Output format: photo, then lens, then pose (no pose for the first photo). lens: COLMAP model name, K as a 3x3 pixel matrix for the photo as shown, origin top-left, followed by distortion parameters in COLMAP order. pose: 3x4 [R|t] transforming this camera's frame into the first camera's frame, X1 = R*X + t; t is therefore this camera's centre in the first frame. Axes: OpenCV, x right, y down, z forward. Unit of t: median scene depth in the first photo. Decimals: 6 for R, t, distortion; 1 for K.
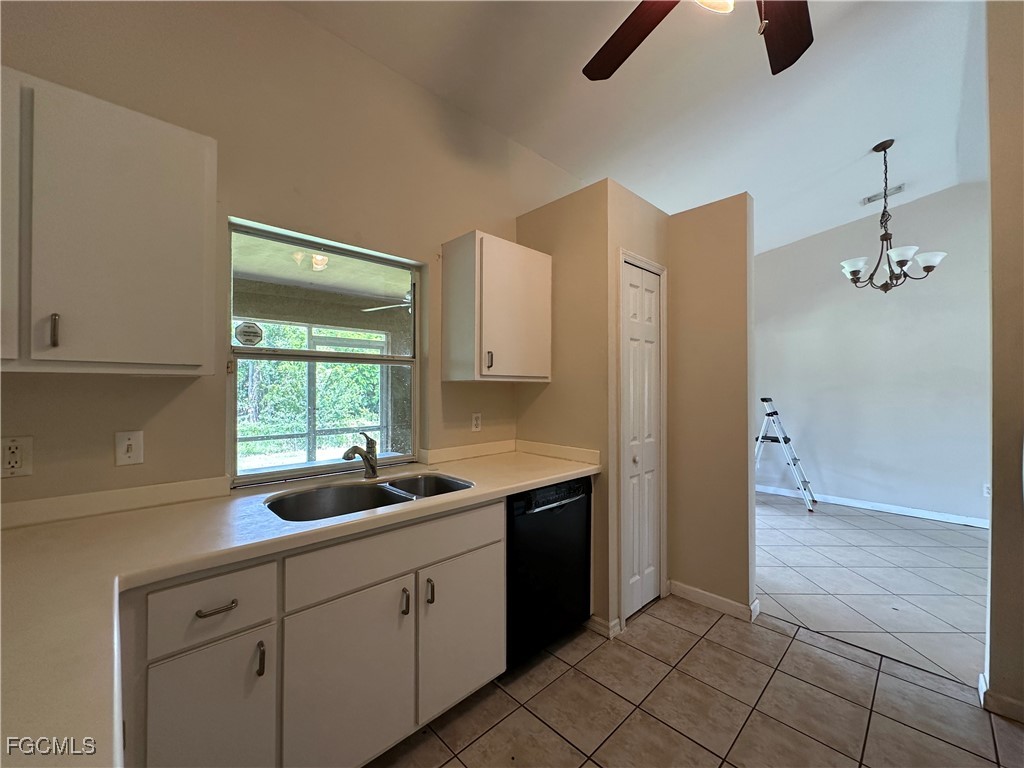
lens RADIAL K [[409.0, 0, 512.7], [0, 409.0, 381.3], [0, 0, 1]] dist [0.003406, 0.000290]
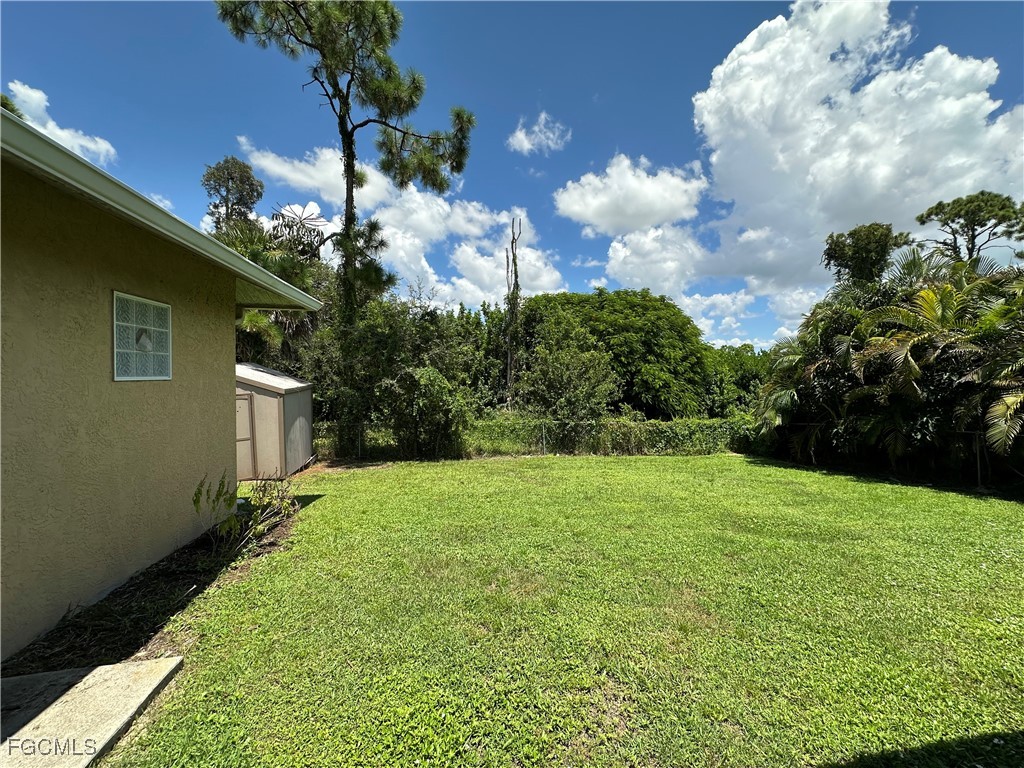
lens RADIAL K [[409.0, 0, 511.3], [0, 409.0, 378.7], [0, 0, 1]] dist [0.003406, 0.000290]
pose [[0.831655, 0.009228, -0.555217, -0.091108], [0.001108, 0.999832, 0.018277, 0.004928], [0.555292, -0.015815, 0.831505, 0.194850]]
